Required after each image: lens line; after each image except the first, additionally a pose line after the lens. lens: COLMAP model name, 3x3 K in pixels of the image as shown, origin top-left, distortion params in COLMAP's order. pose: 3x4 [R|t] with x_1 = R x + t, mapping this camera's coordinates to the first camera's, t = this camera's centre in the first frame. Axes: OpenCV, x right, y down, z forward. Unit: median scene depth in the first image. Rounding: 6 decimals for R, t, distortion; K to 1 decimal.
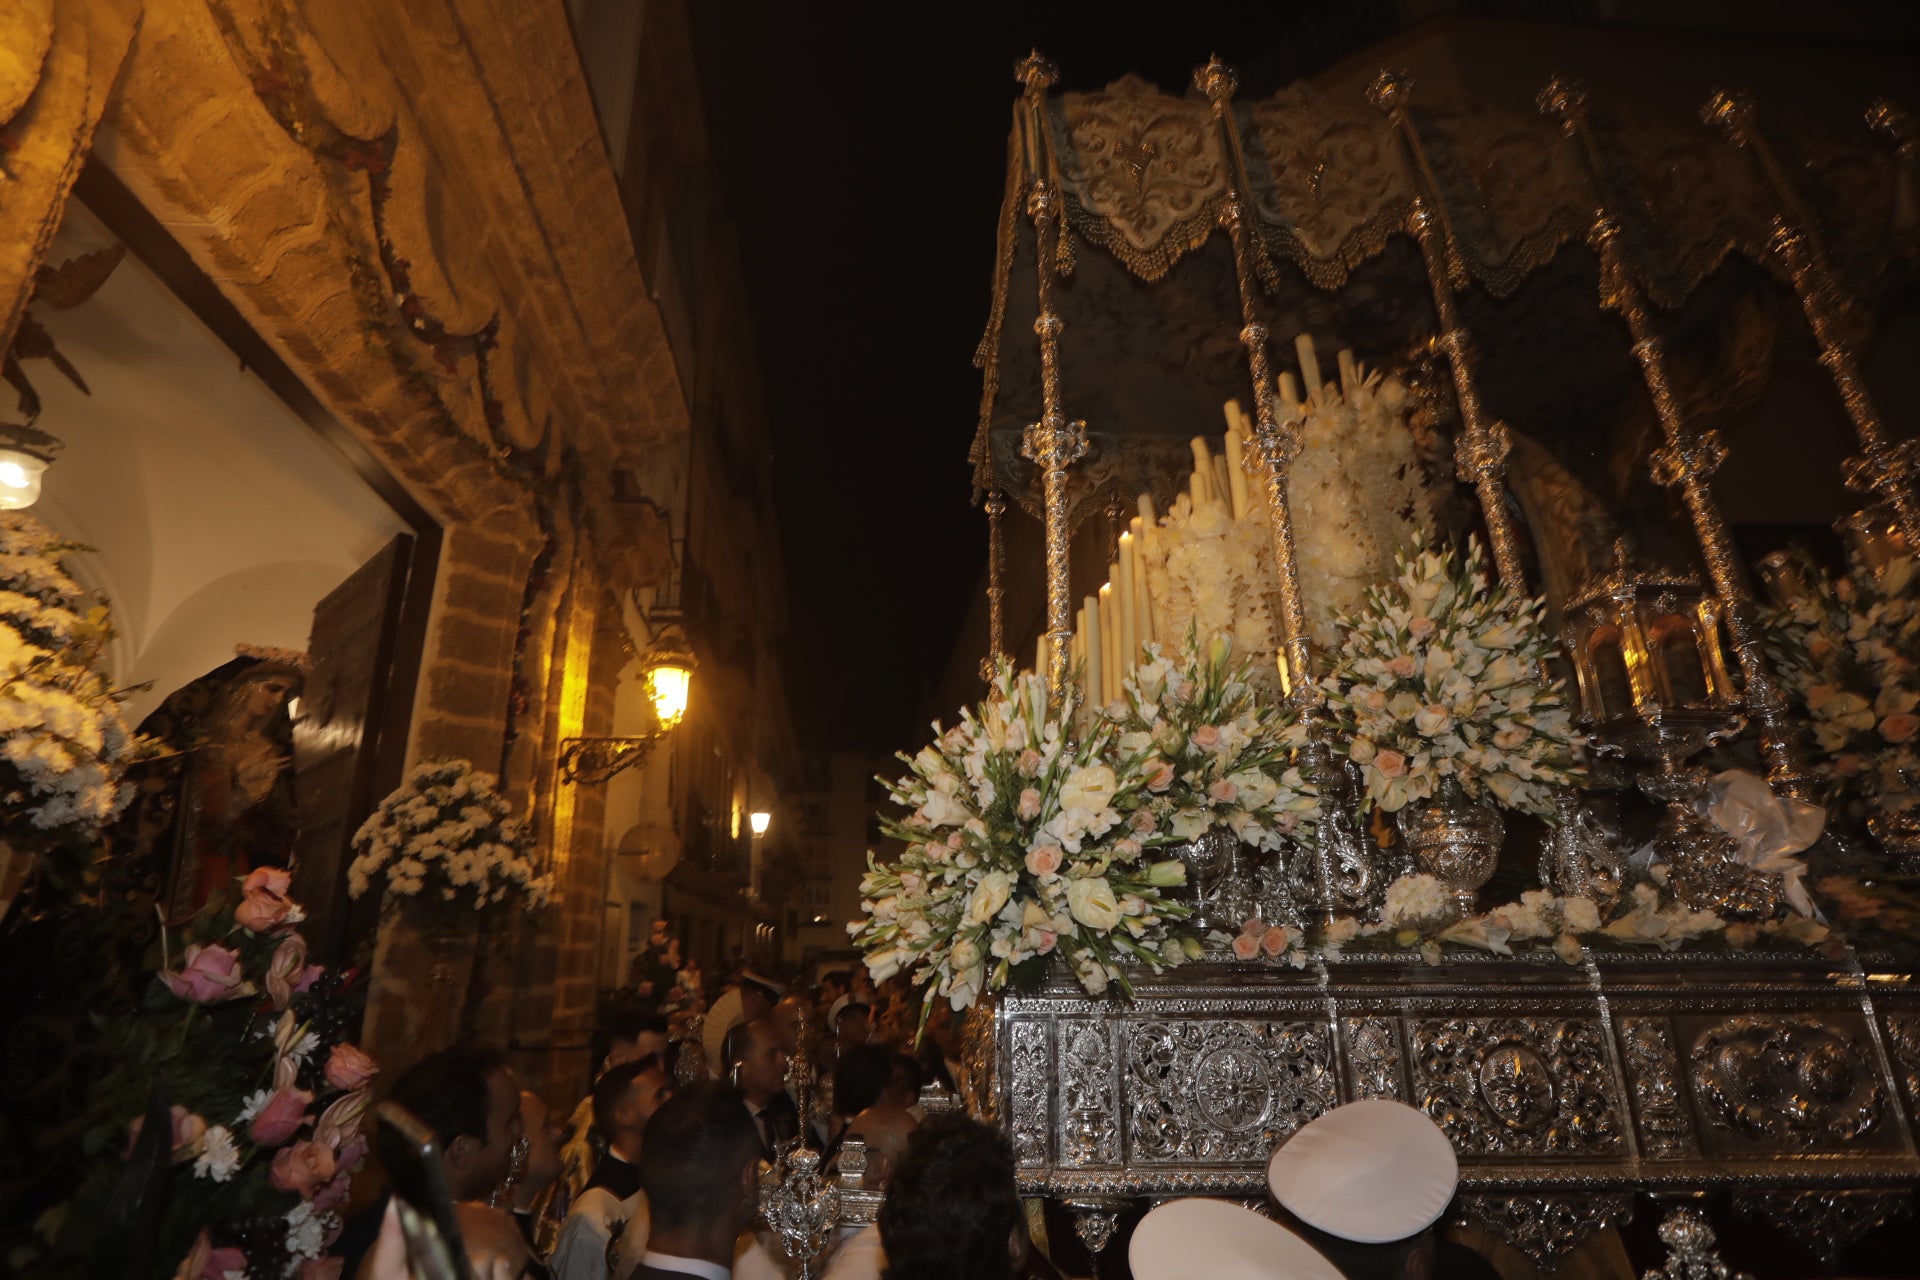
lens RADIAL K [[902.0, 0, 965.5], [0, 902.0, 631.7], [0, 0, 1]] dist [-0.044276, 0.018548]
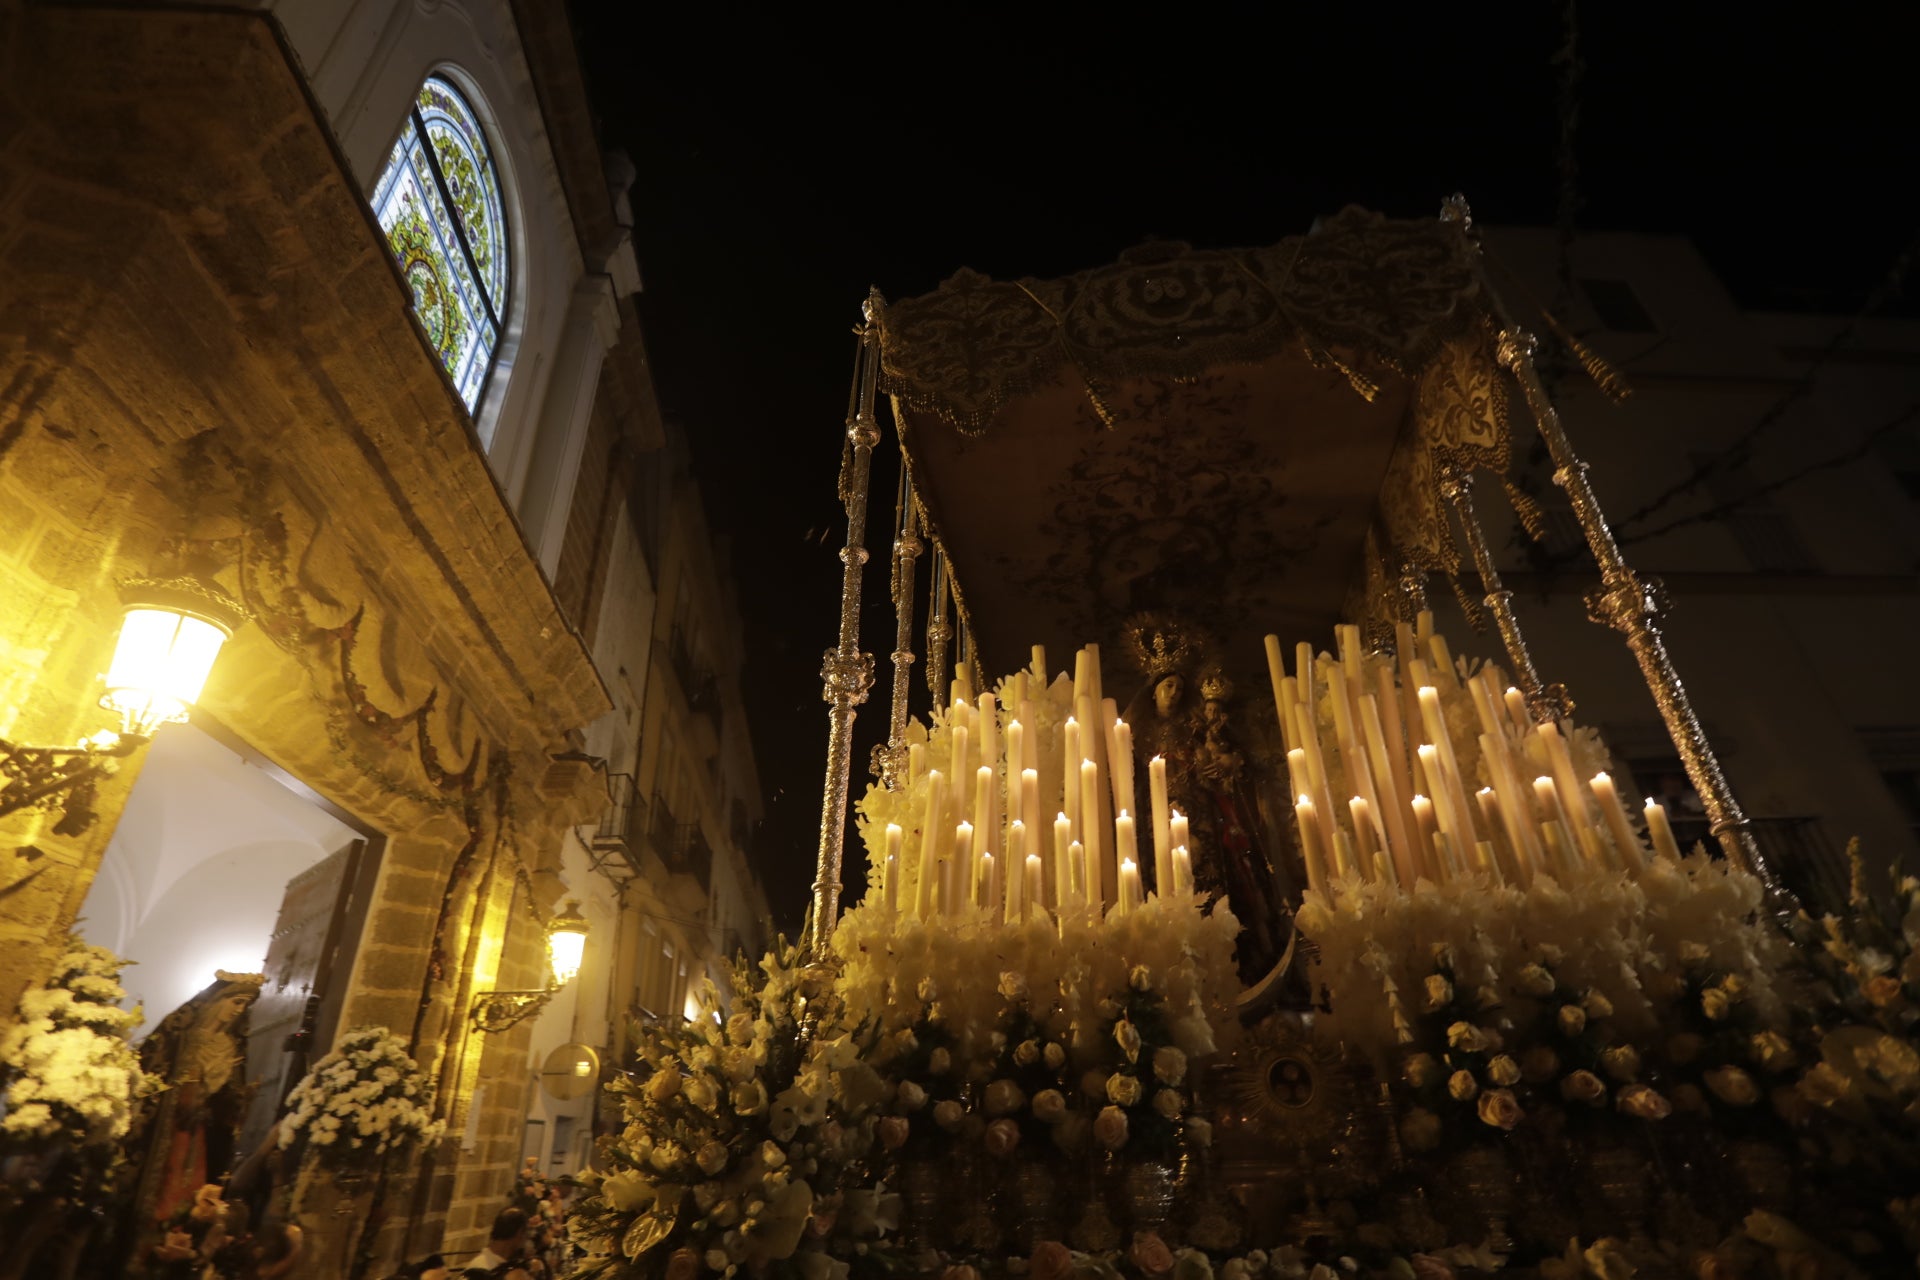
lens RADIAL K [[902.0, 0, 965.5], [0, 902.0, 631.7], [0, 0, 1]] dist [-0.044276, 0.018548]
pose [[0.999913, -0.013169, -0.000167, 0.304565], [0.012932, 0.984178, -0.176711, -0.191130], [0.002491, 0.176694, 0.984263, -0.383012]]
